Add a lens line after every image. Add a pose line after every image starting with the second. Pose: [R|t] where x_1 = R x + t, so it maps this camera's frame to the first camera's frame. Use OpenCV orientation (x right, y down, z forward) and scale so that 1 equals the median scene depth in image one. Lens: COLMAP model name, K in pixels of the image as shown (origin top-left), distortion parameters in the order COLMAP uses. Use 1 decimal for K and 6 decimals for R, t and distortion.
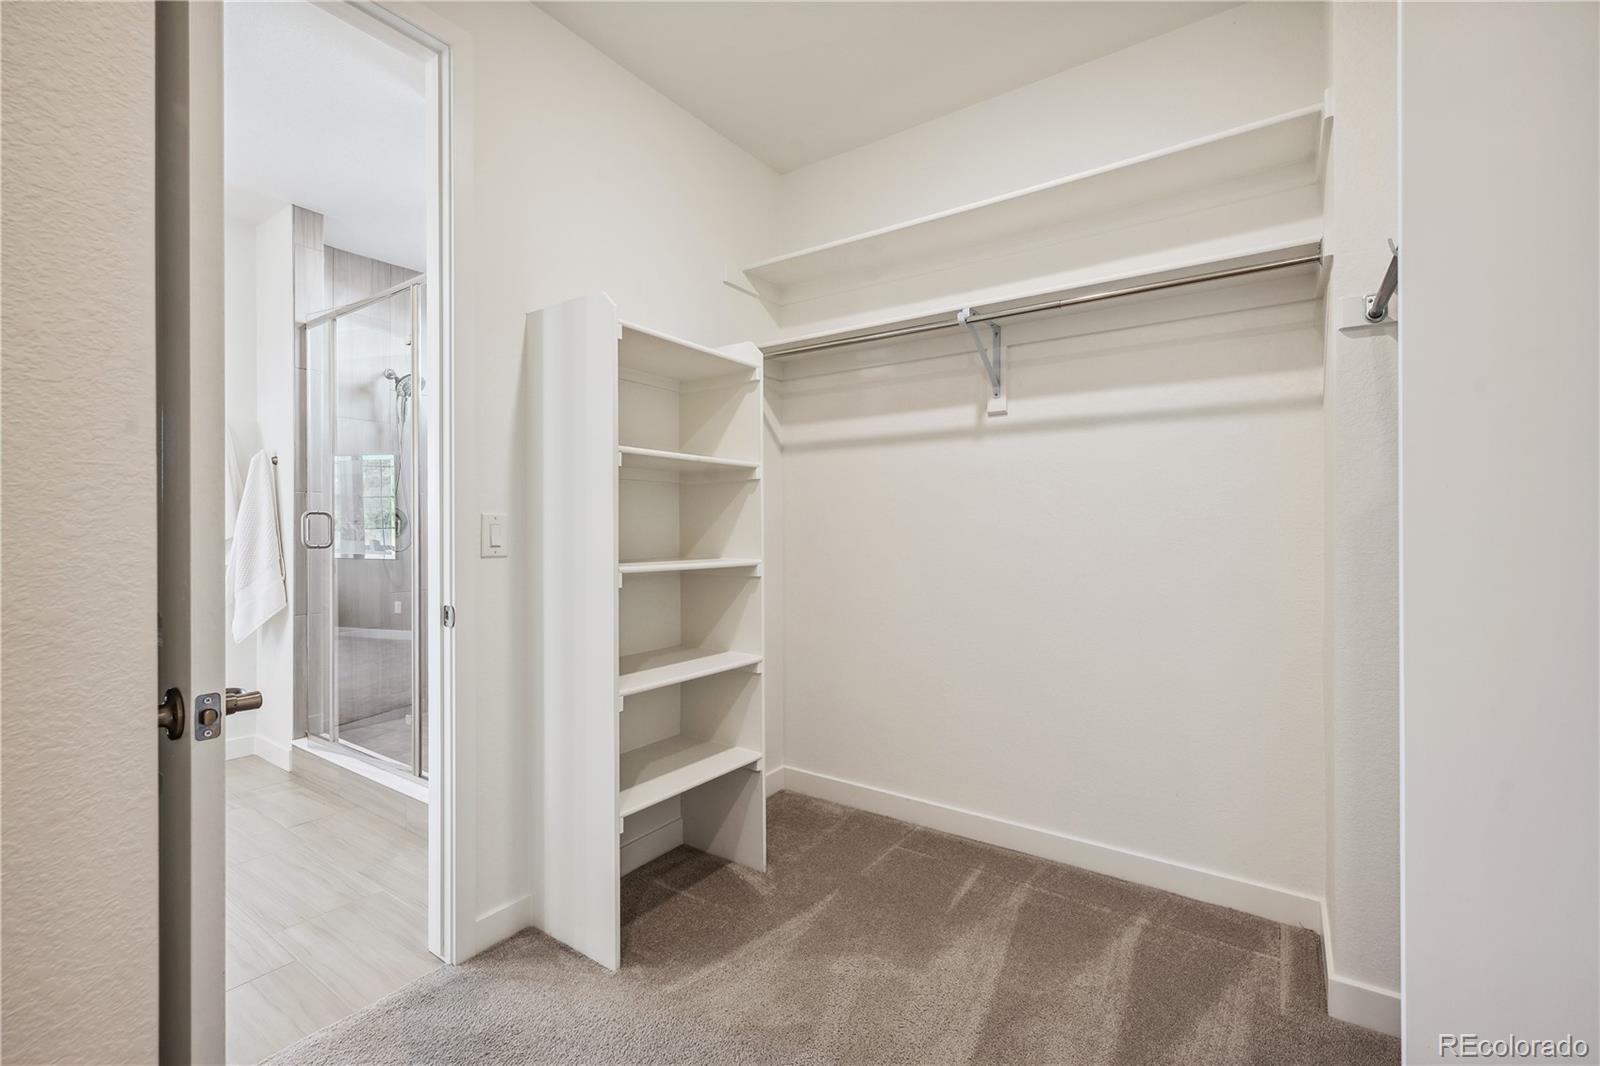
lens RADIAL K [[708.2, 0, 803.4], [0, 708.2, 512.7], [0, 0, 1]] dist [0.001688, -0.000057]
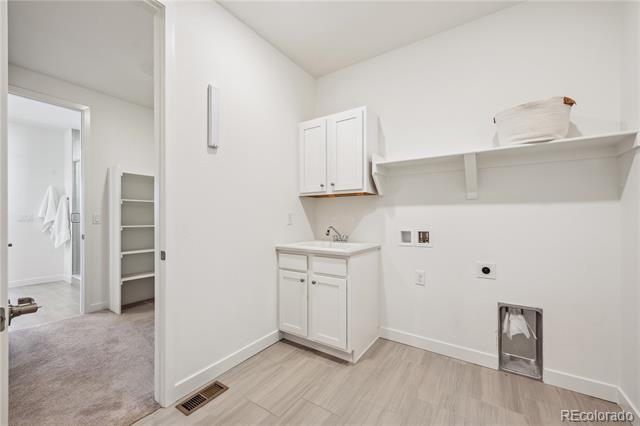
lens RADIAL K [[254.4, 0, 320.0], [0, 254.4, 213.0], [0, 0, 1]] dist [0.001582, 0.000115]
pose [[0.999178, 0.003820, 0.040358, 0.888020], [-0.003946, 0.999988, 0.003052, -0.015919], [-0.040346, -0.003208, 0.999181, -0.641238]]
